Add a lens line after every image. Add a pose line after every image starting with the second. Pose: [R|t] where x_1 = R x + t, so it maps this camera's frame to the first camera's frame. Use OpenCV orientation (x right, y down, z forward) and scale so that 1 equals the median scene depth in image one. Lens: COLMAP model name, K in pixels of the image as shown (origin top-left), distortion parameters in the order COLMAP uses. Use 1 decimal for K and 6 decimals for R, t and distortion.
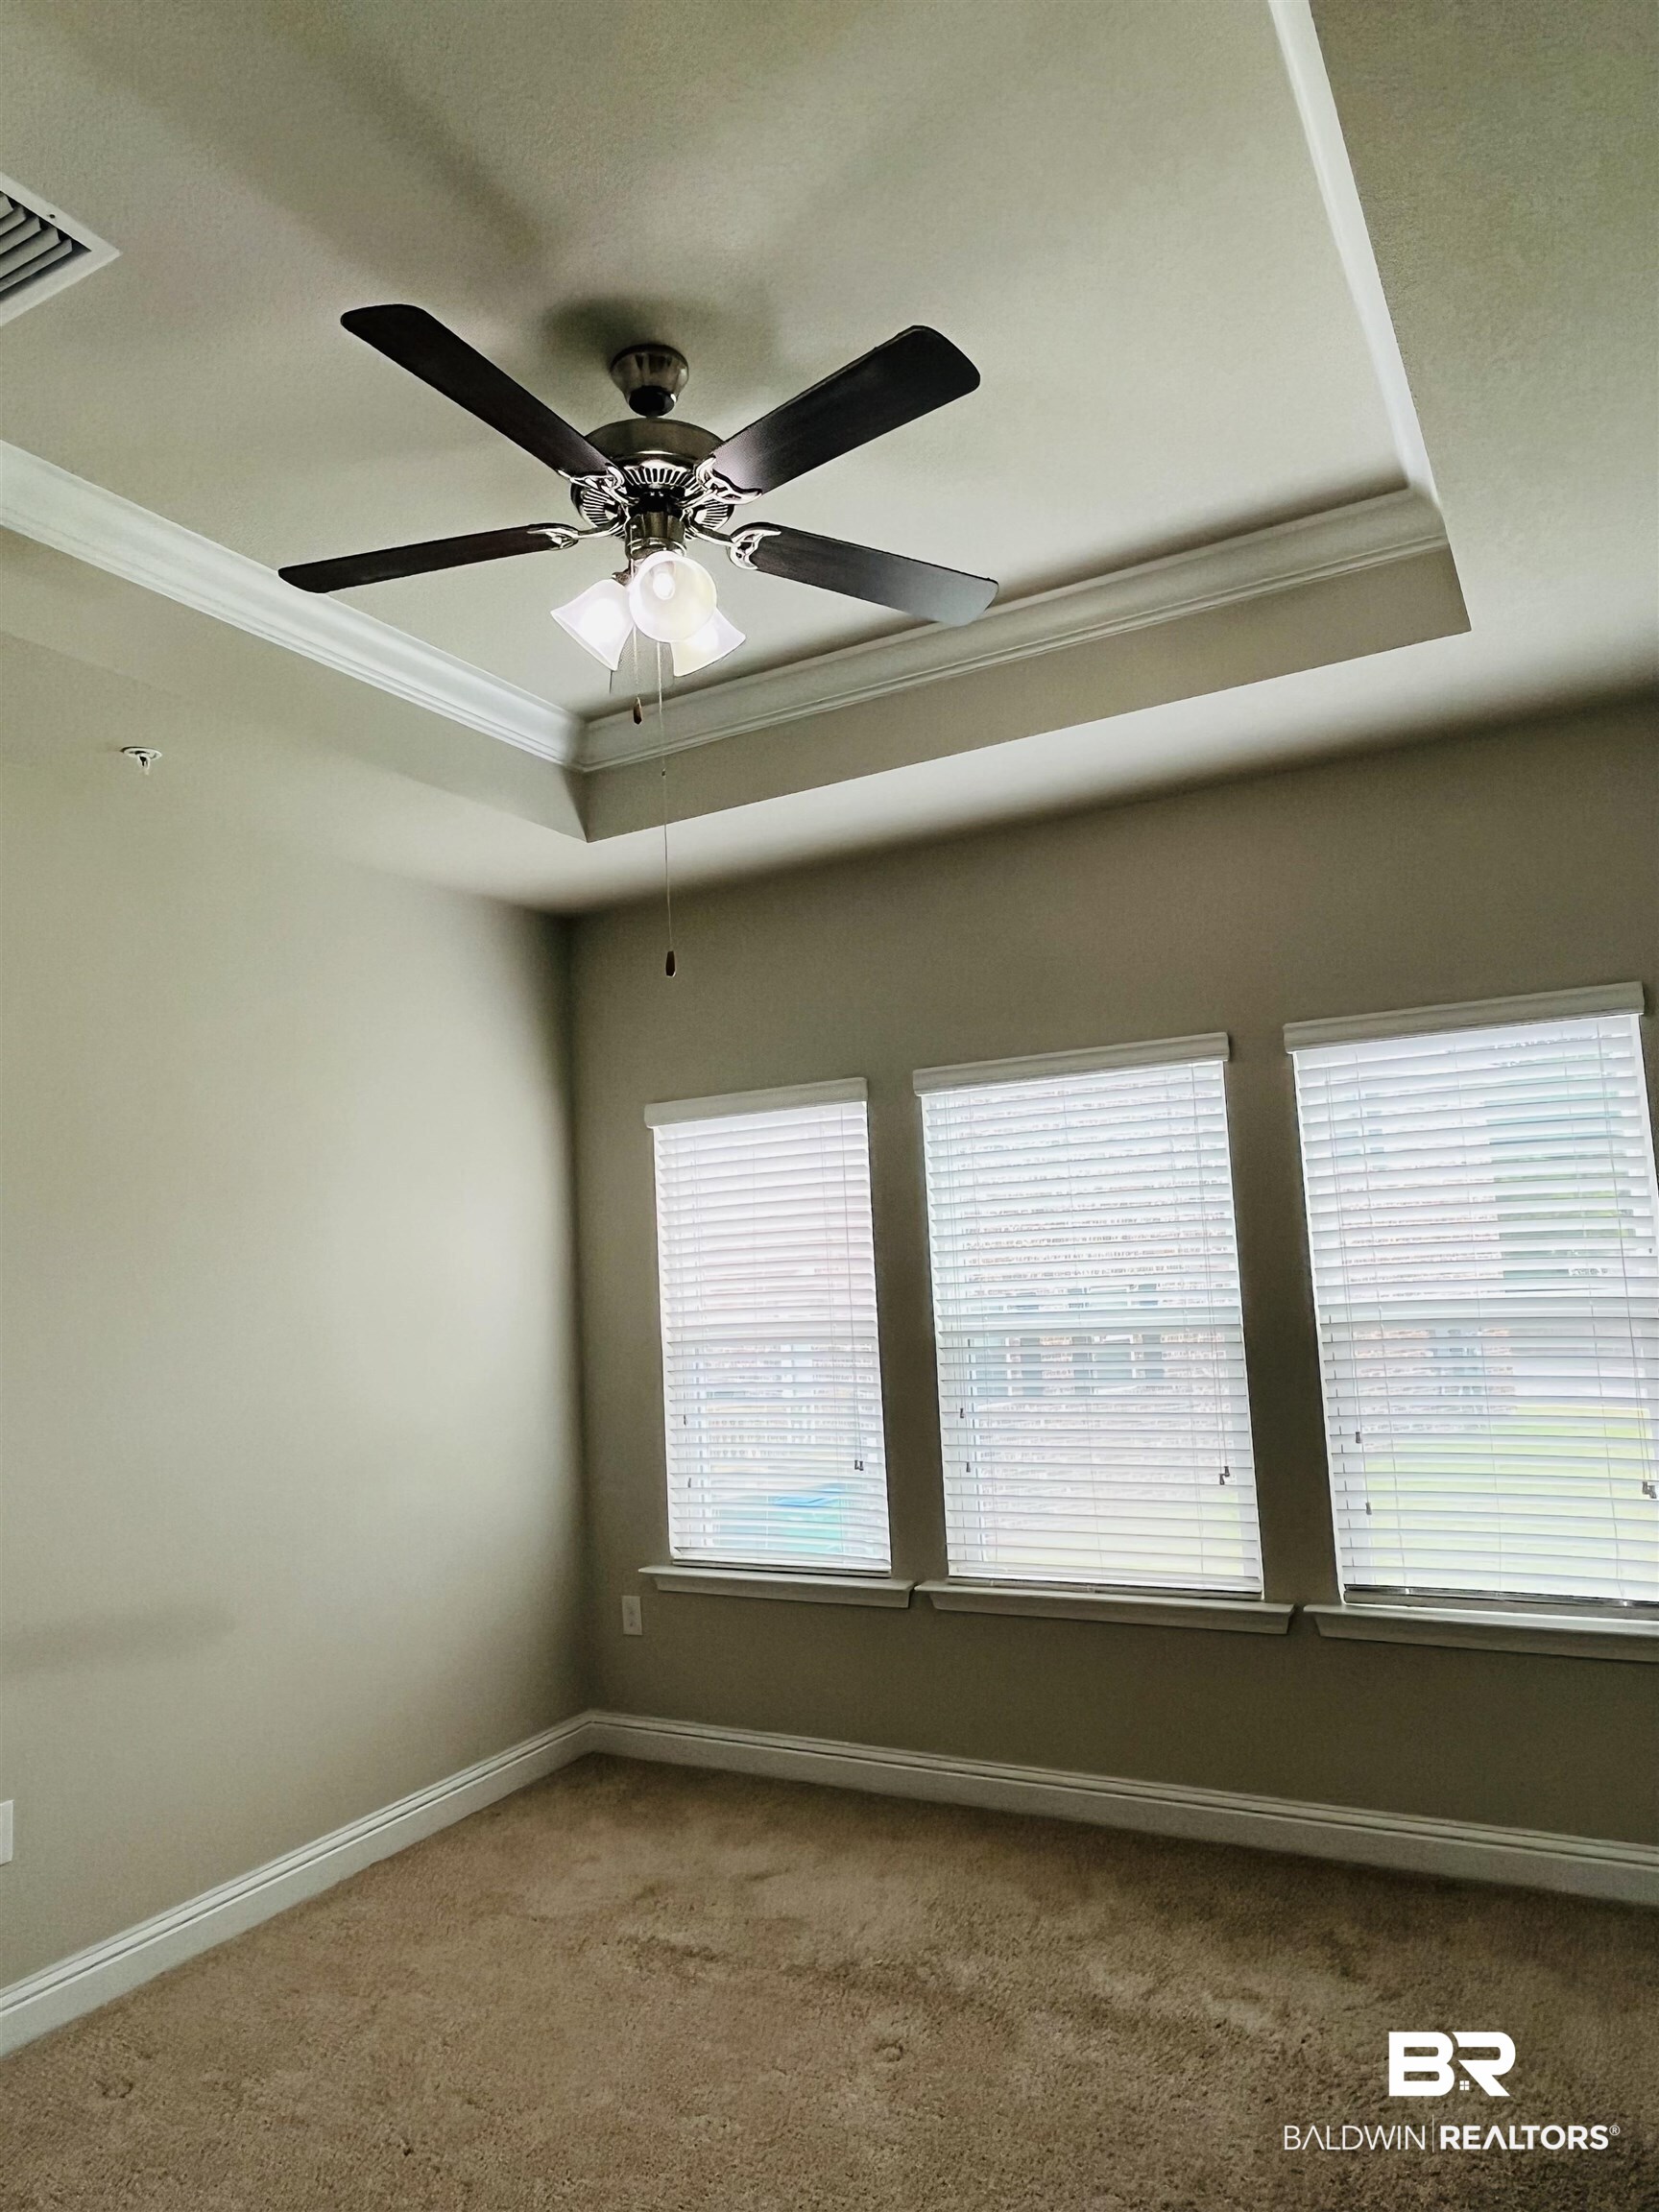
lens RADIAL K [[1428.7, 0, 829.5], [0, 1428.7, 1106.0], [0, 0, 1]] dist [-0.001133, -0.003663]
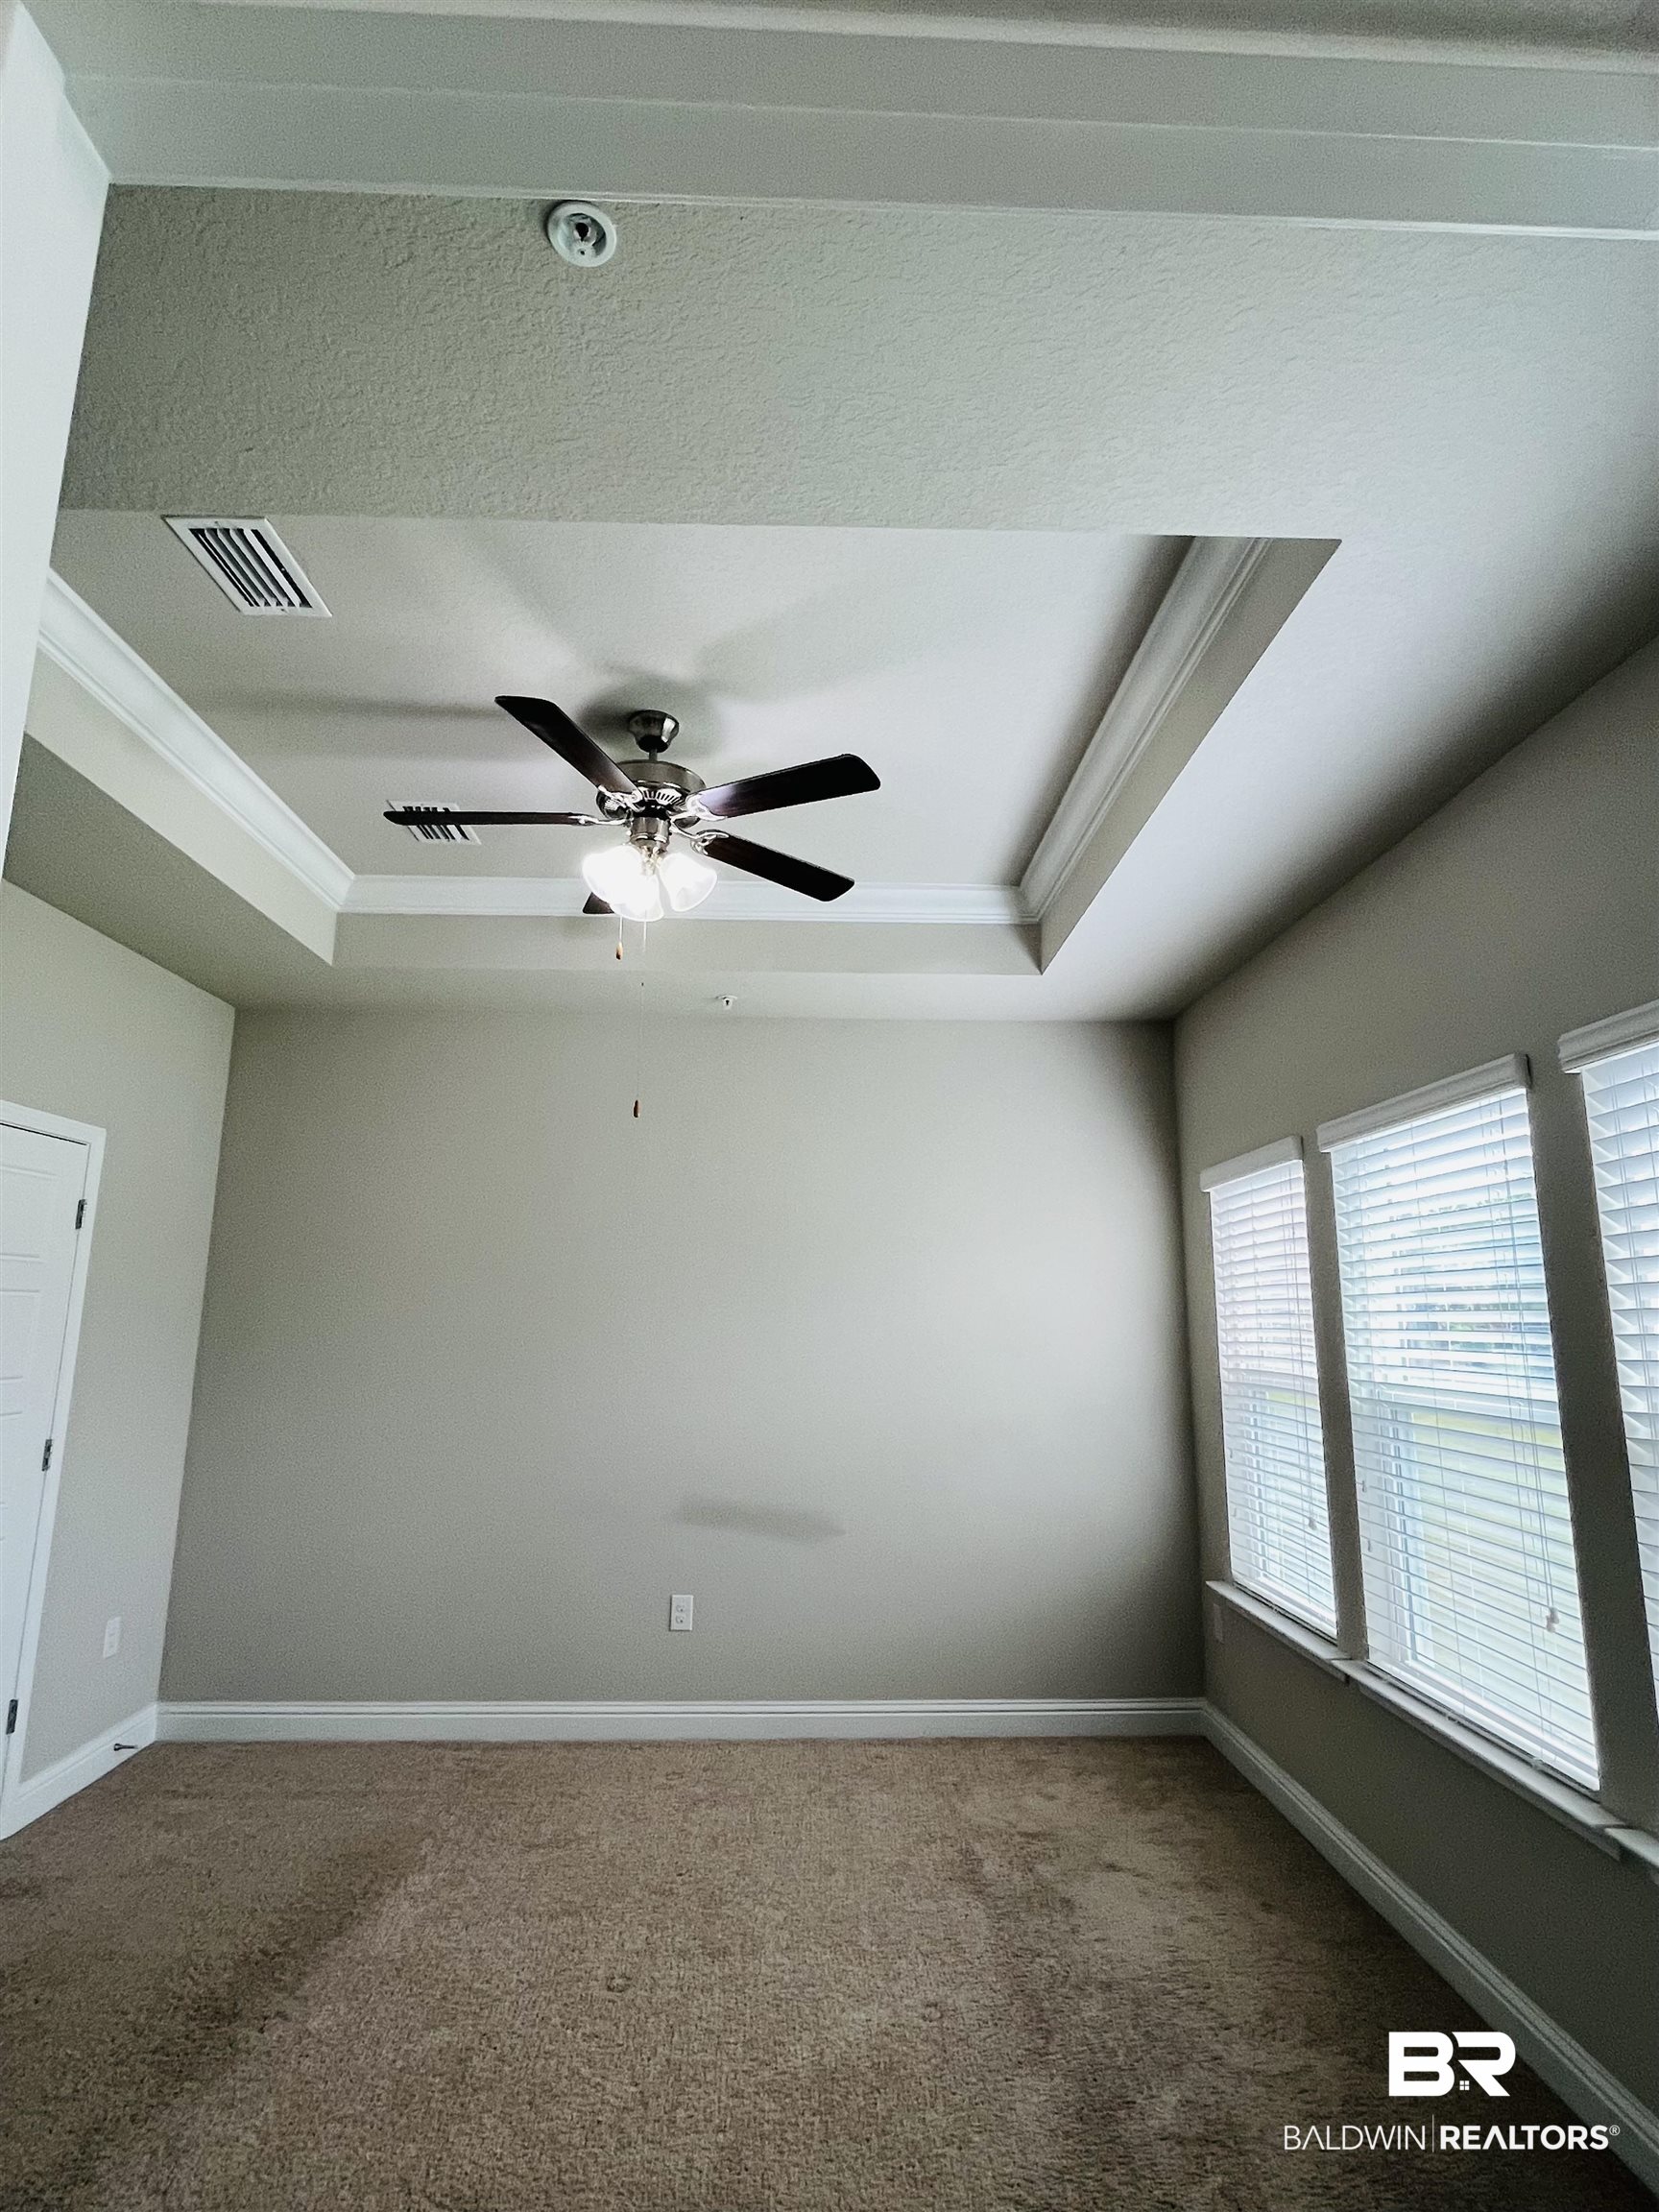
lens RADIAL K [[1116.1, 0, 828.3], [0, 1116.1, 1094.8], [0, 0, 1]] dist [-0.000180, -0.000438]
pose [[0.509567, -0.115471, -0.852647, 0.636851], [0.063009, 0.993301, -0.096864, 0.008472], [0.858121, -0.004365, 0.513430, 0.352834]]
